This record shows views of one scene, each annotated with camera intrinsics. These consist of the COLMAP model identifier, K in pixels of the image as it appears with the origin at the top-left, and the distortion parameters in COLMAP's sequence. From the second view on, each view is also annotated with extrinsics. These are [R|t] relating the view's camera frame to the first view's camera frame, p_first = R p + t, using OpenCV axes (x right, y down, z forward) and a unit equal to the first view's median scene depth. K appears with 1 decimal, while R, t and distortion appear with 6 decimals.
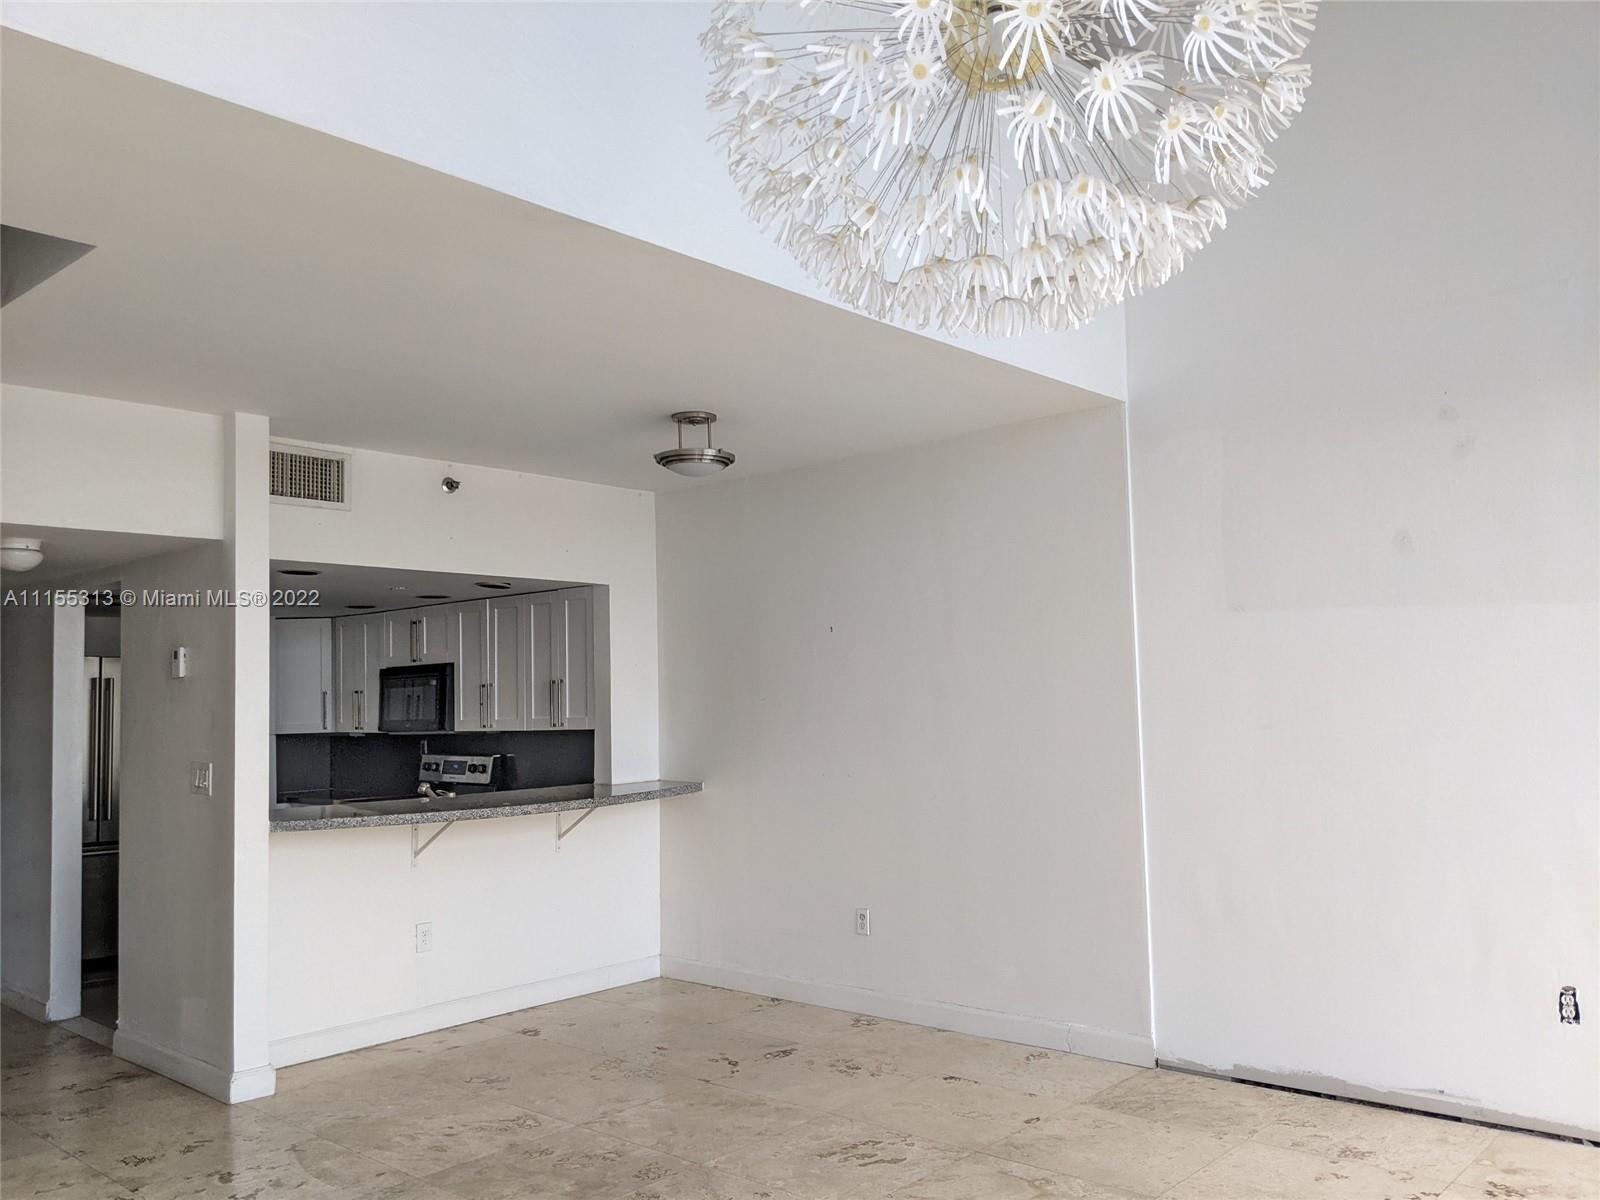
lens RADIAL K [[1273.1, 0, 800.0], [0, 1273.1, 600.0], [0, 0, 1]] dist [0.002225, -0.005193]
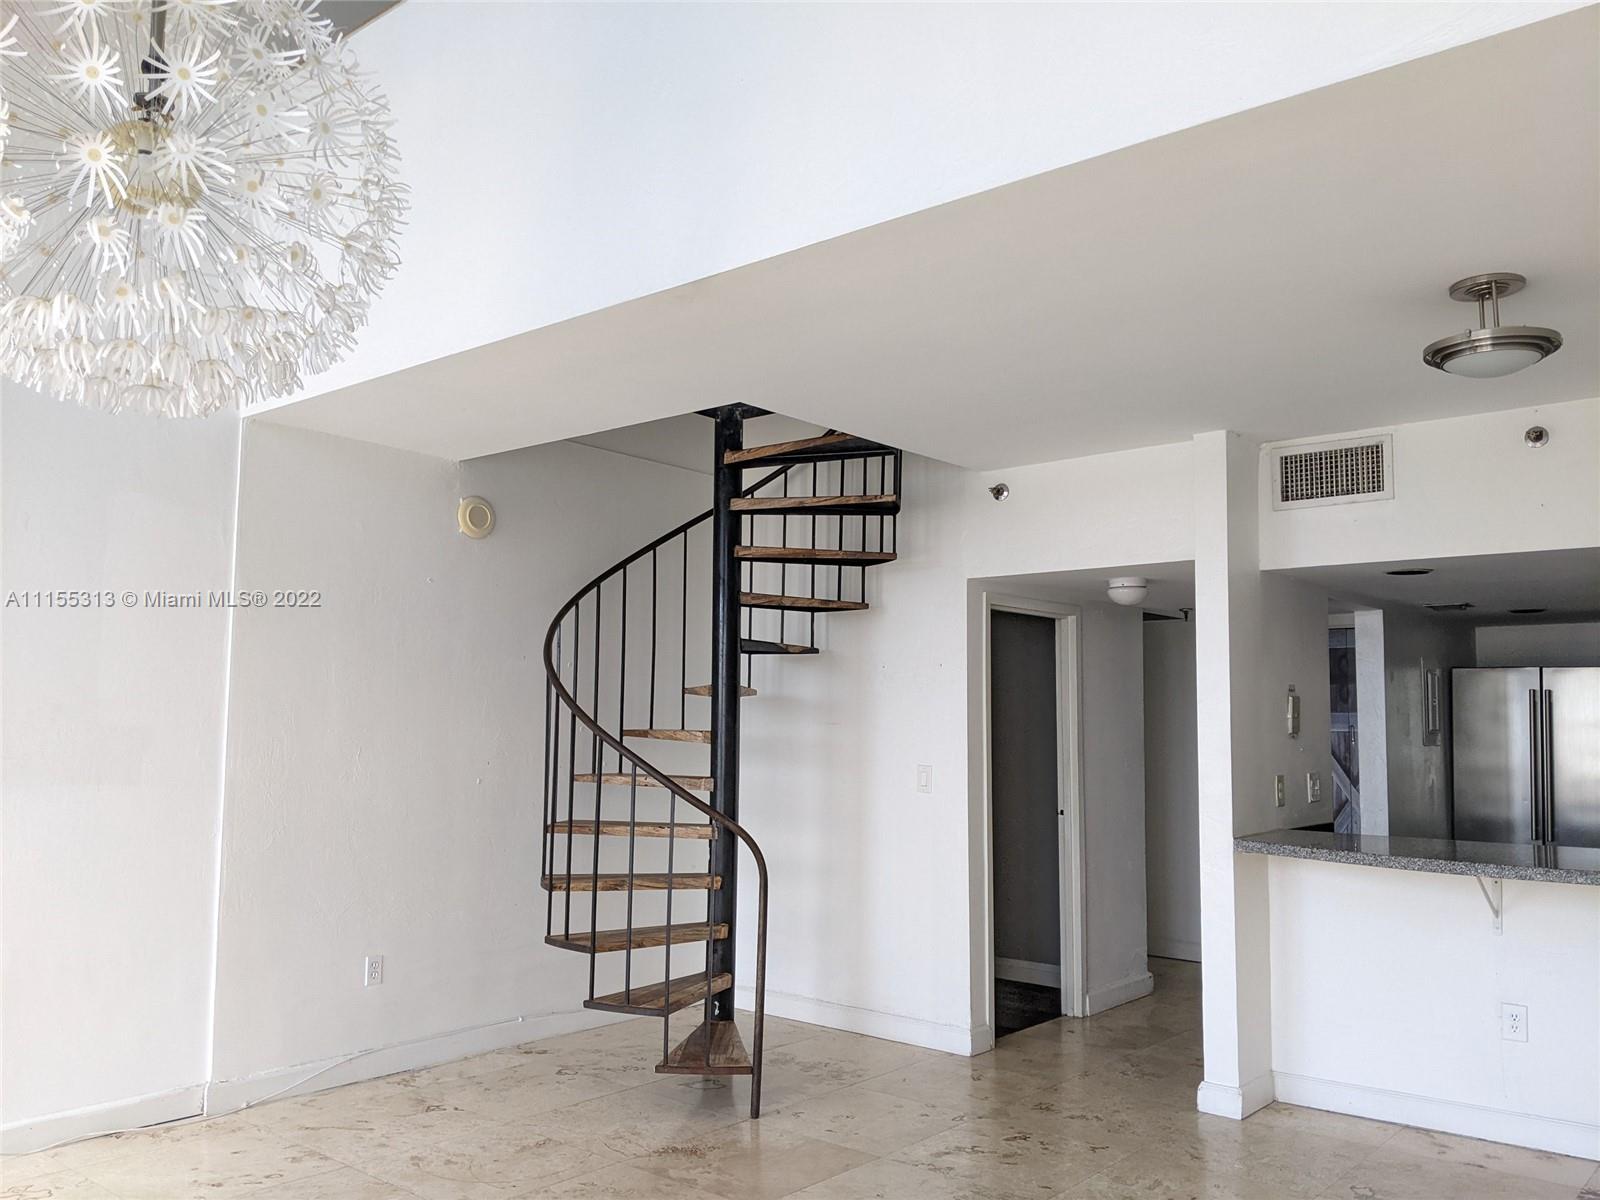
lens RADIAL K [[1273.1, 0, 800.0], [0, 1273.1, 600.0], [0, 0, 1]] dist [0.002225, -0.005193]
pose [[0.036215, -0.077831, -0.996309, 0.589877], [0.072497, 0.994540, -0.075057, 0.041673], [0.996711, -0.069511, 0.041660, 0.664791]]
